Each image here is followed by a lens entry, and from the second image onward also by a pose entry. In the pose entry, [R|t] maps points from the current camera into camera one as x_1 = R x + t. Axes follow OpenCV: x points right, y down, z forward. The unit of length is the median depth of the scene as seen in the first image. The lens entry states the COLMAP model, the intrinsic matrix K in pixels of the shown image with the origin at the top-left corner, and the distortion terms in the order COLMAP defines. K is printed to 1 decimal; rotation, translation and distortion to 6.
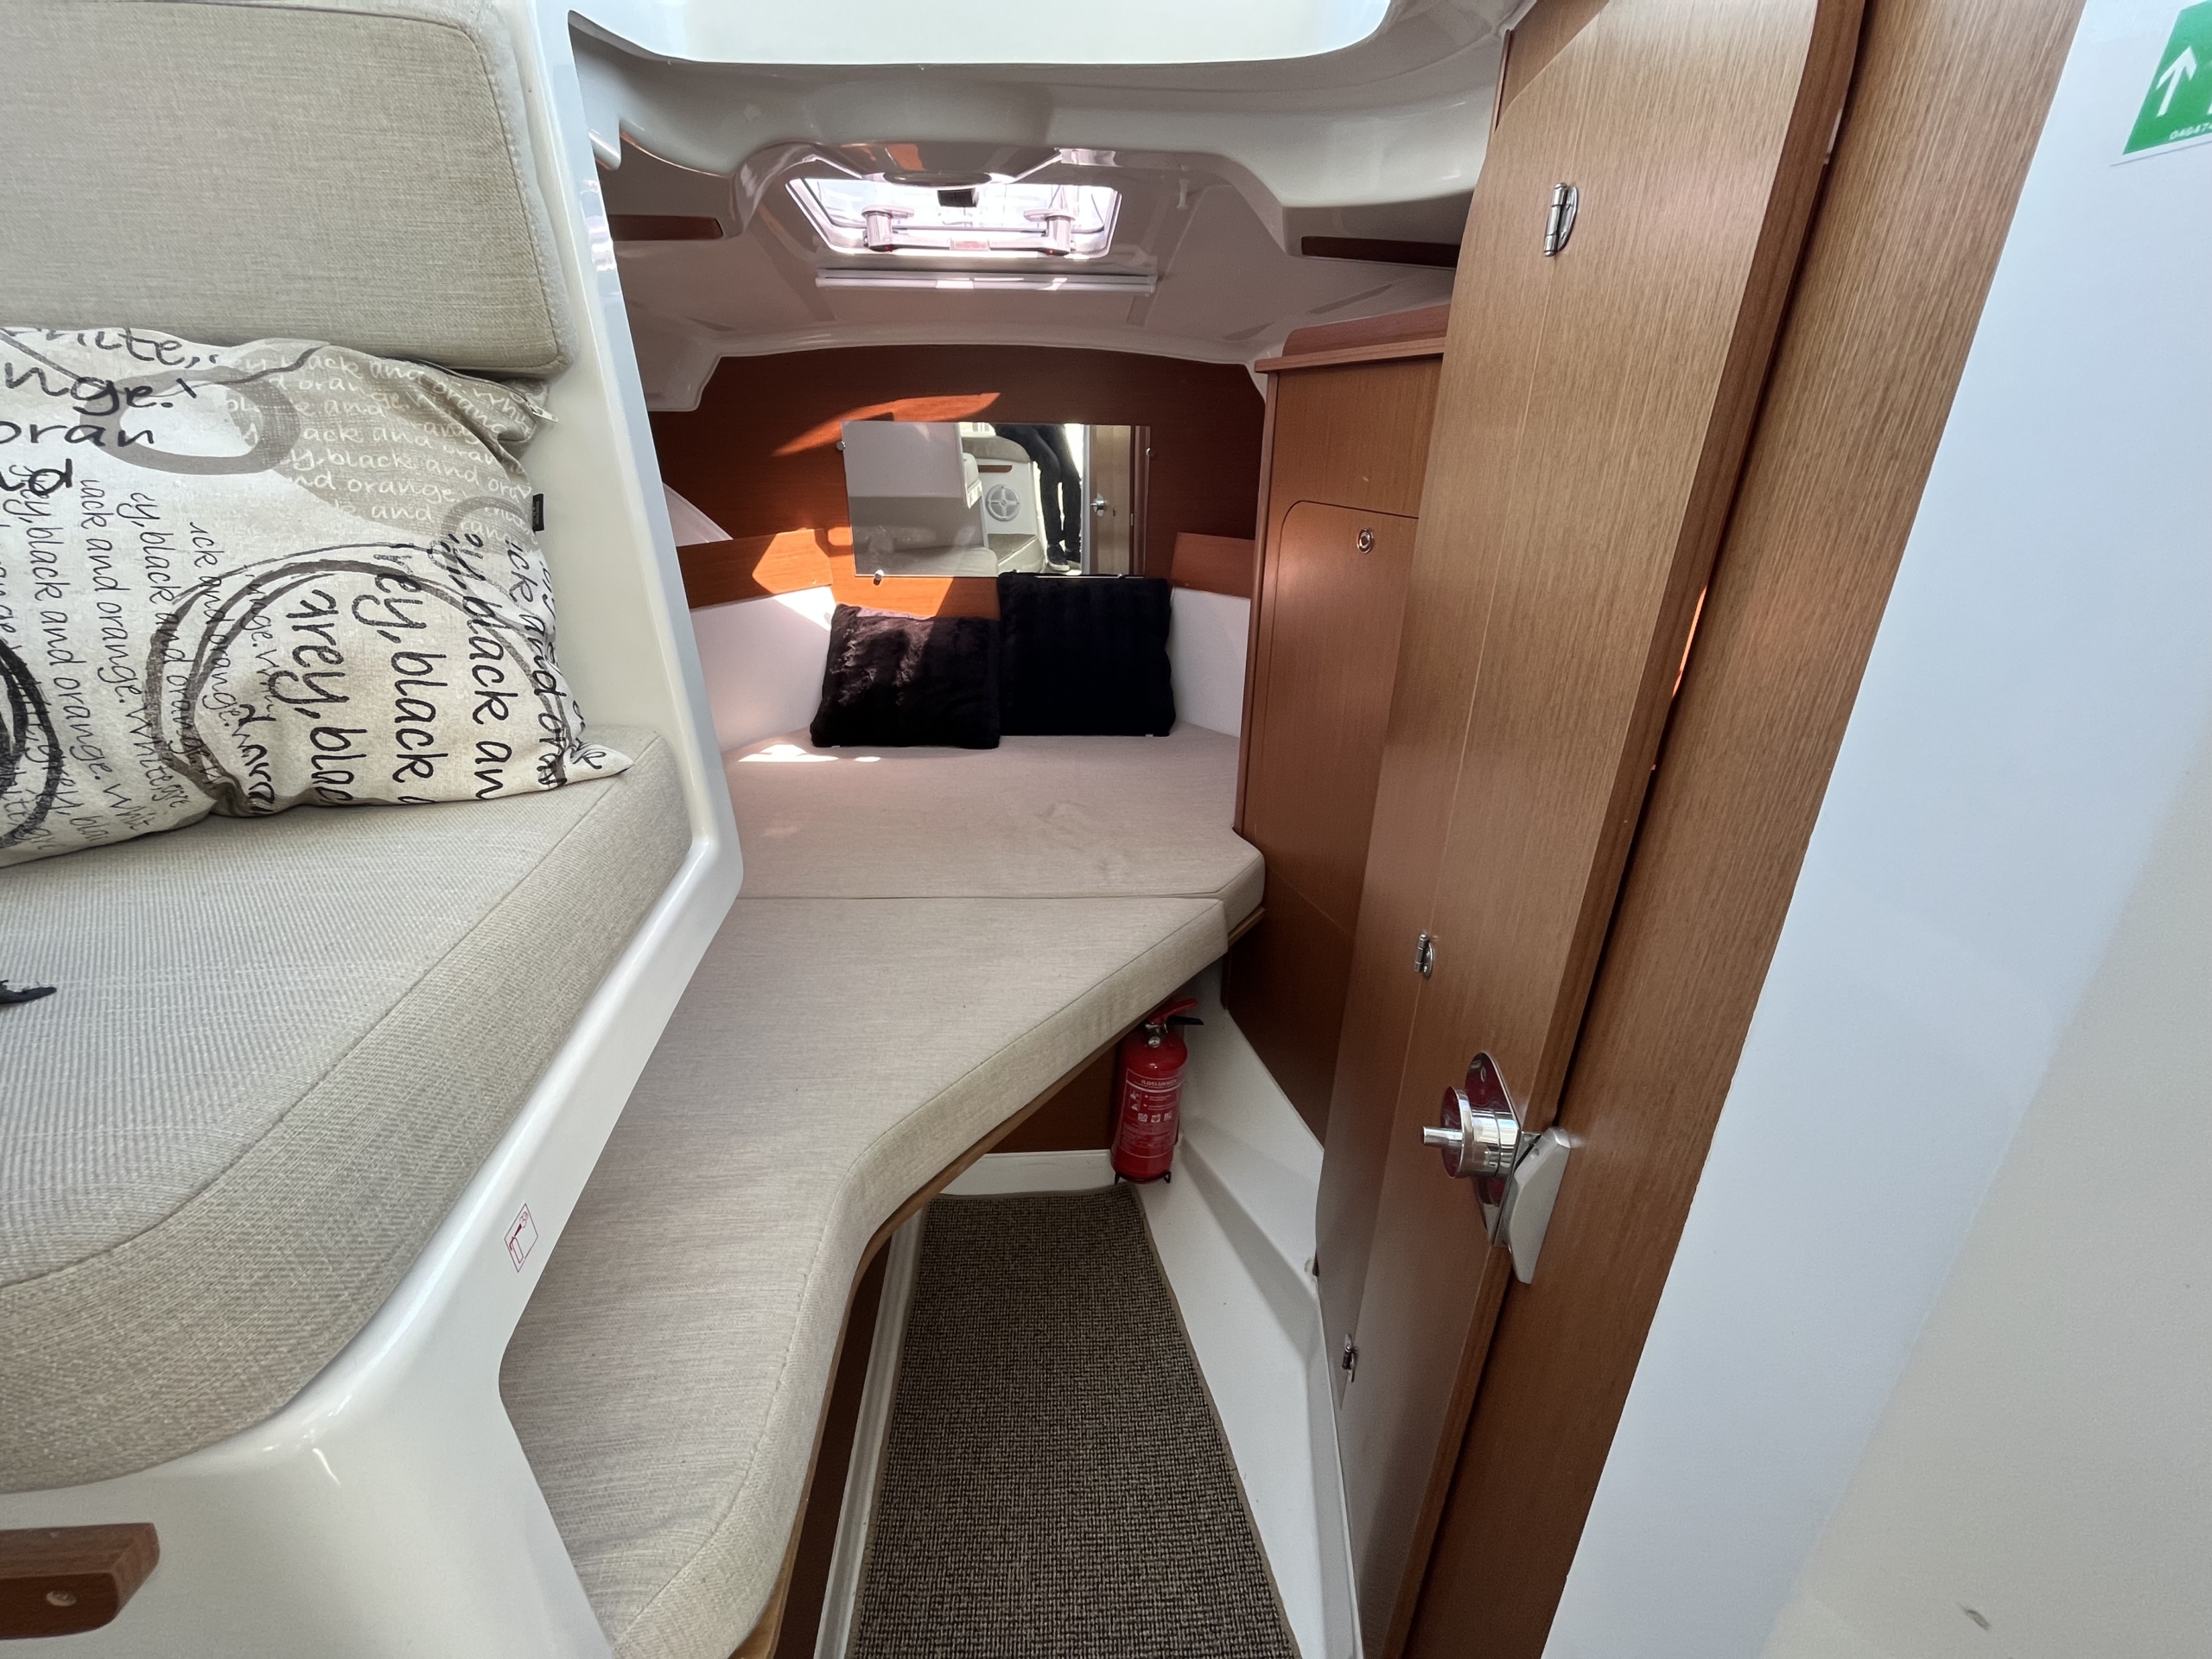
lens RADIAL K [[894.6, 0, 1098.8], [0, 894.6, 829.0], [0, 0, 1]] dist [-0.001809, -0.000384]
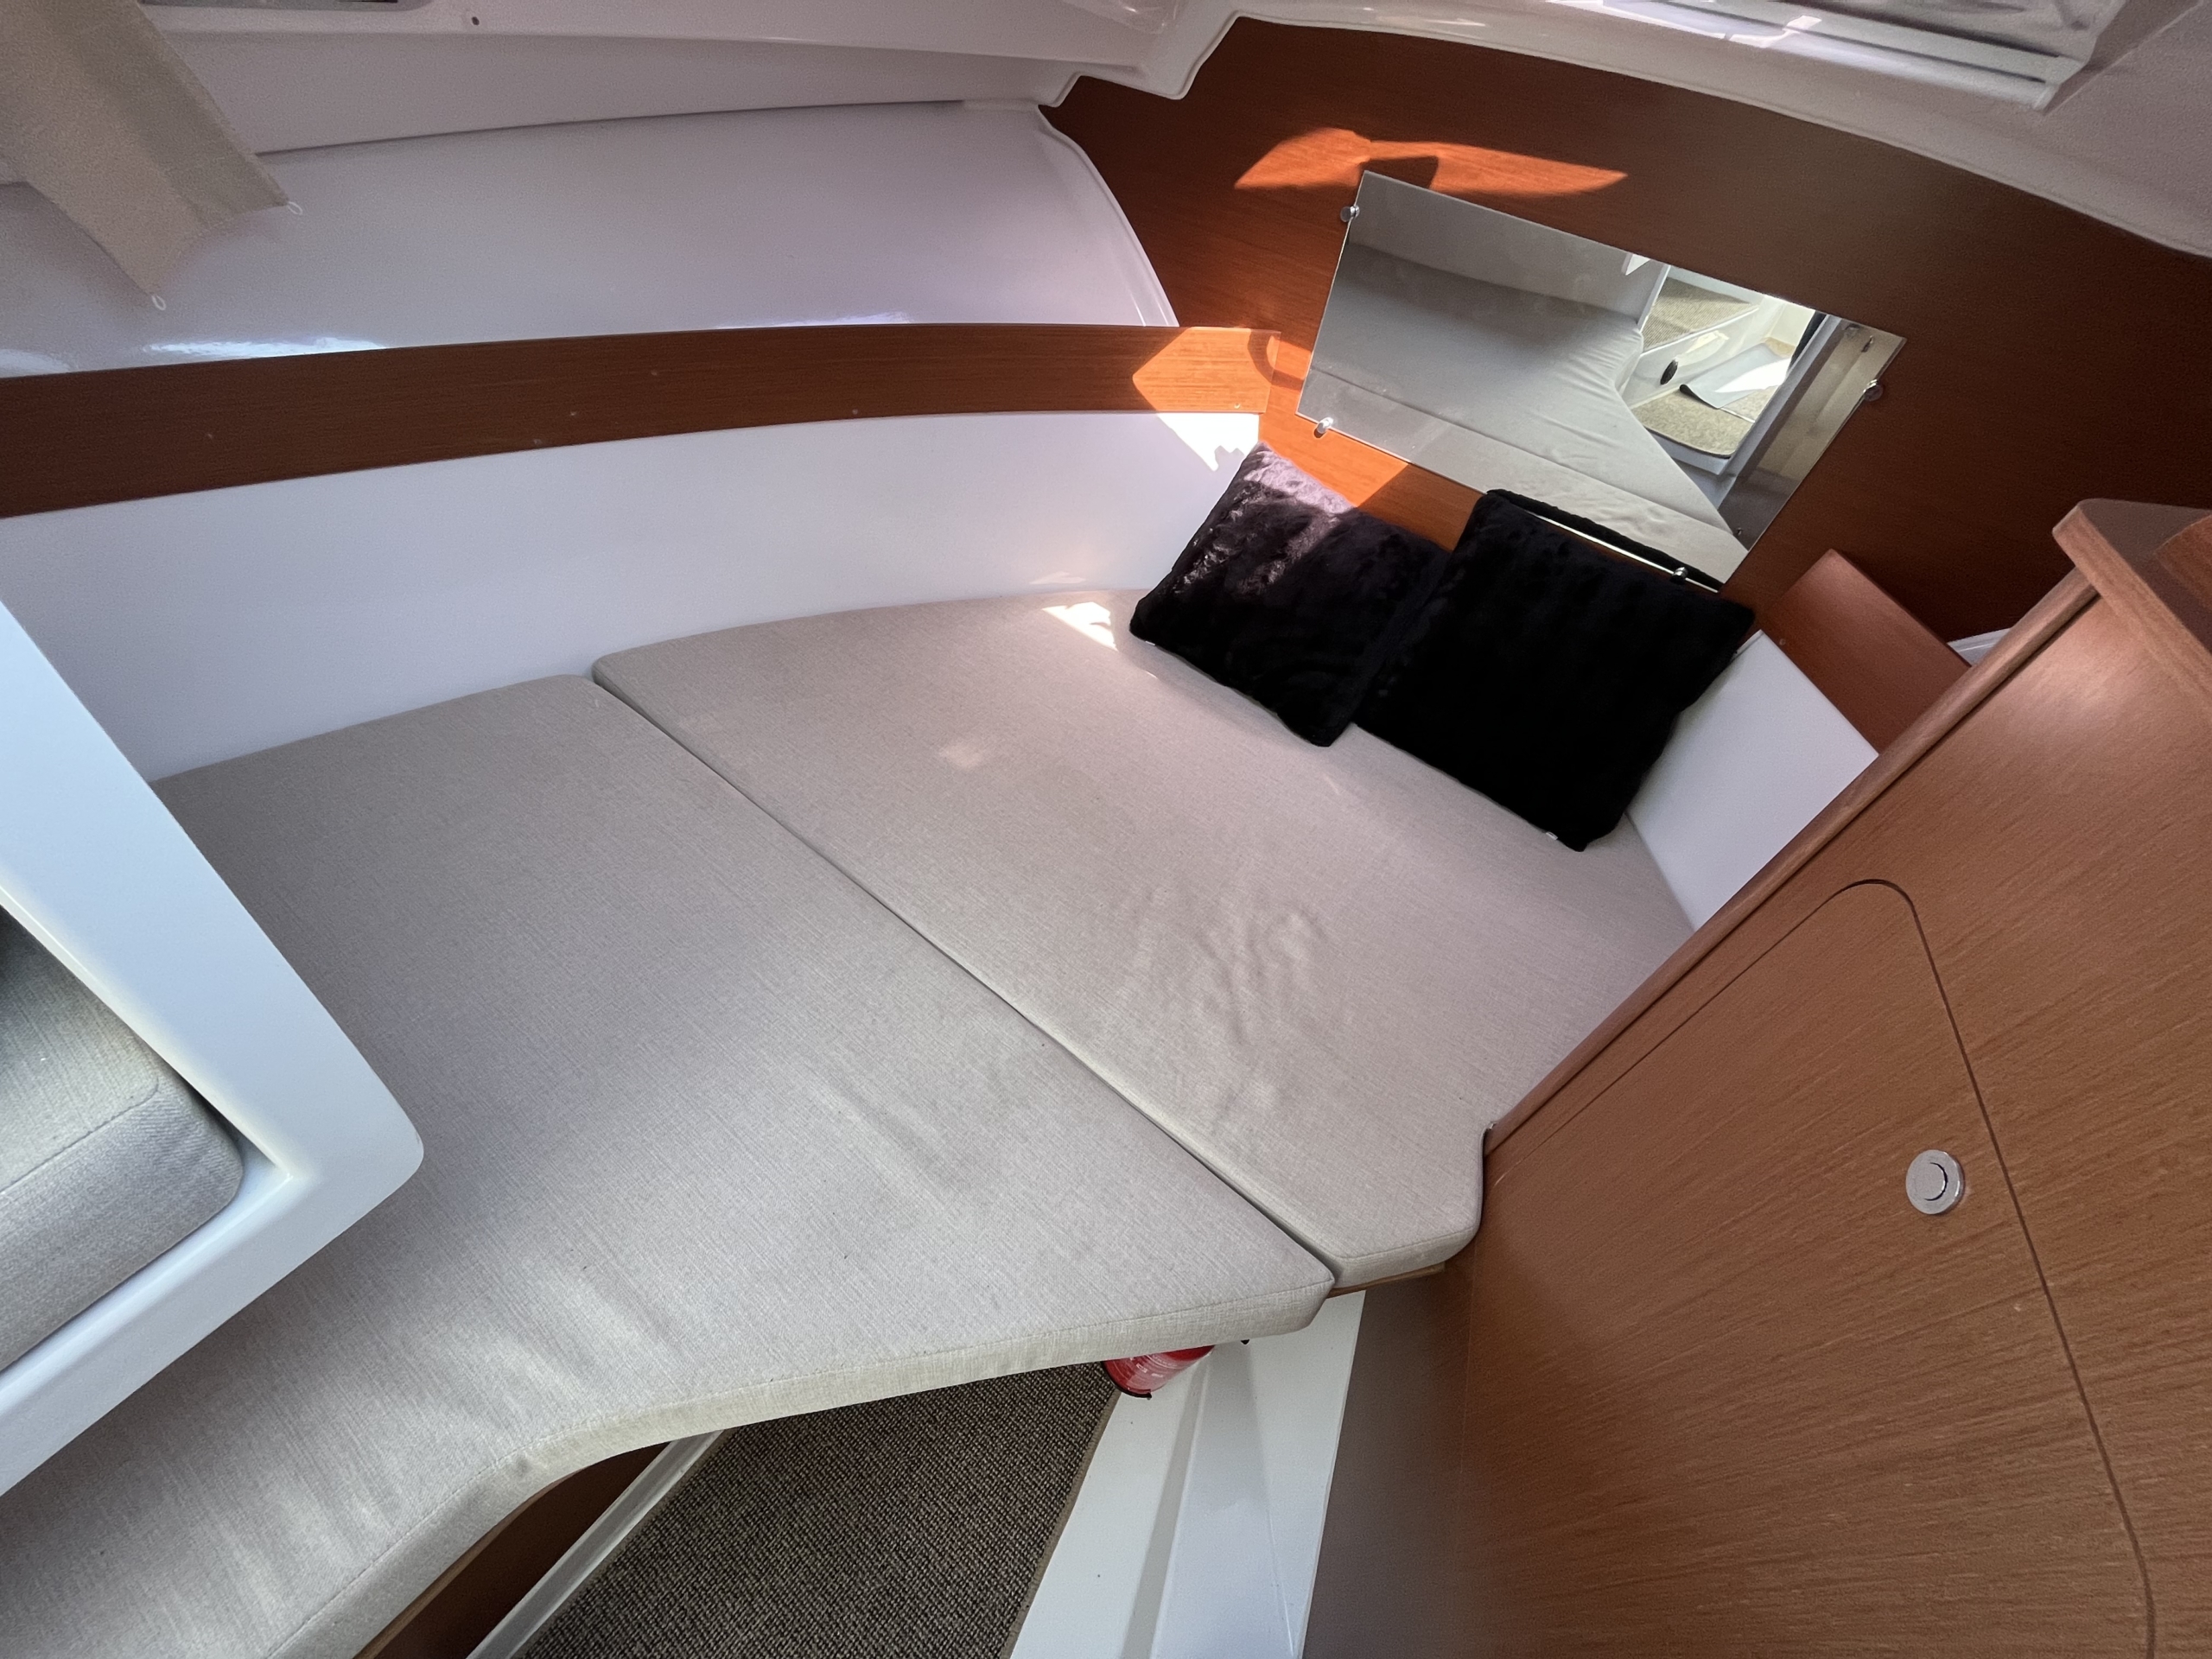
lens RADIAL K [[894.6, 0, 1098.8], [0, 894.6, 829.0], [0, 0, 1]] dist [-0.001809, -0.000384]
pose [[0.752247, 0.540188, -0.377256, 0.056129], [-0.378848, 0.823069, 0.423122, -0.281036], [0.539073, -0.175369, 0.823800, 0.318046]]
